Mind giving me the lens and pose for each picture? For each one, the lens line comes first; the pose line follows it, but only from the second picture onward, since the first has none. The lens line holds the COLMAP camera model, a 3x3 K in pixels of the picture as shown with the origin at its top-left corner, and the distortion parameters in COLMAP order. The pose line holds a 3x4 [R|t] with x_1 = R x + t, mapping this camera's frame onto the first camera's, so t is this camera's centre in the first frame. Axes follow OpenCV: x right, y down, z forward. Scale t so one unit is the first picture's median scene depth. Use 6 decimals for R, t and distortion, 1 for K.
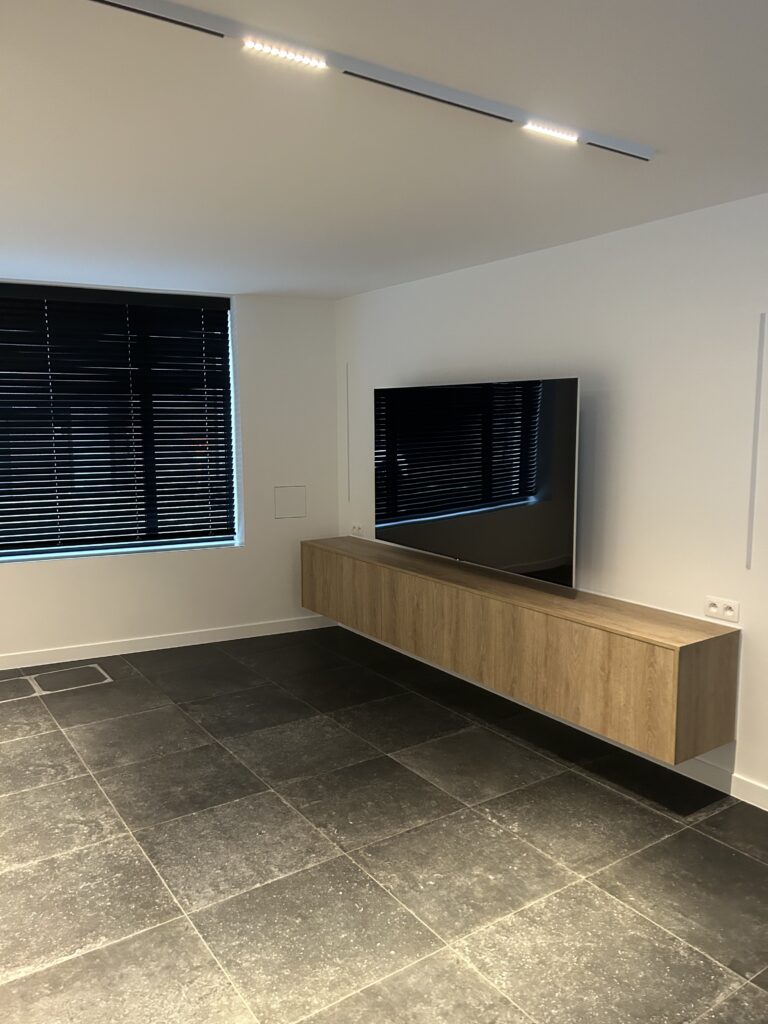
lens RADIAL K [[770.9, 0, 384.0], [0, 770.9, 512.0], [0, 0, 1]] dist [0.068010, -0.070697]
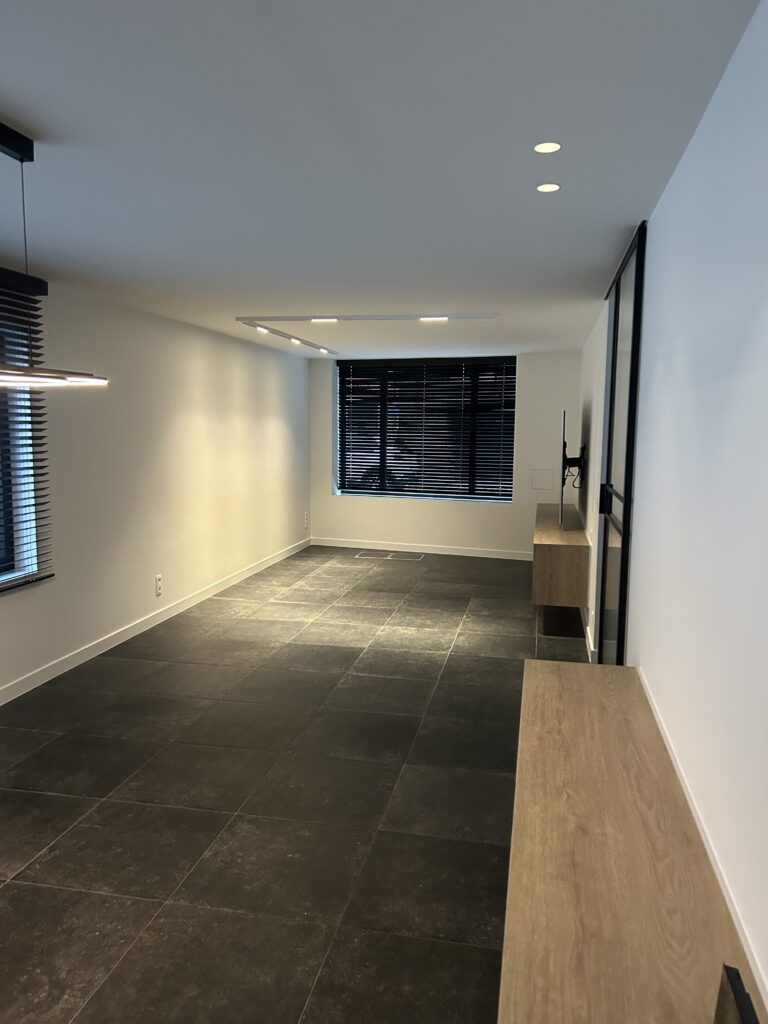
lens RADIAL K [[770.9, 0, 384.0], [0, 770.9, 512.0], [0, 0, 1]] dist [0.068010, -0.070697]
pose [[0.689384, 0.094056, -0.718264, 1.635255], [-0.099377, 0.994440, 0.034840, 0.063884], [0.717547, 0.047361, 0.694898, -0.713228]]
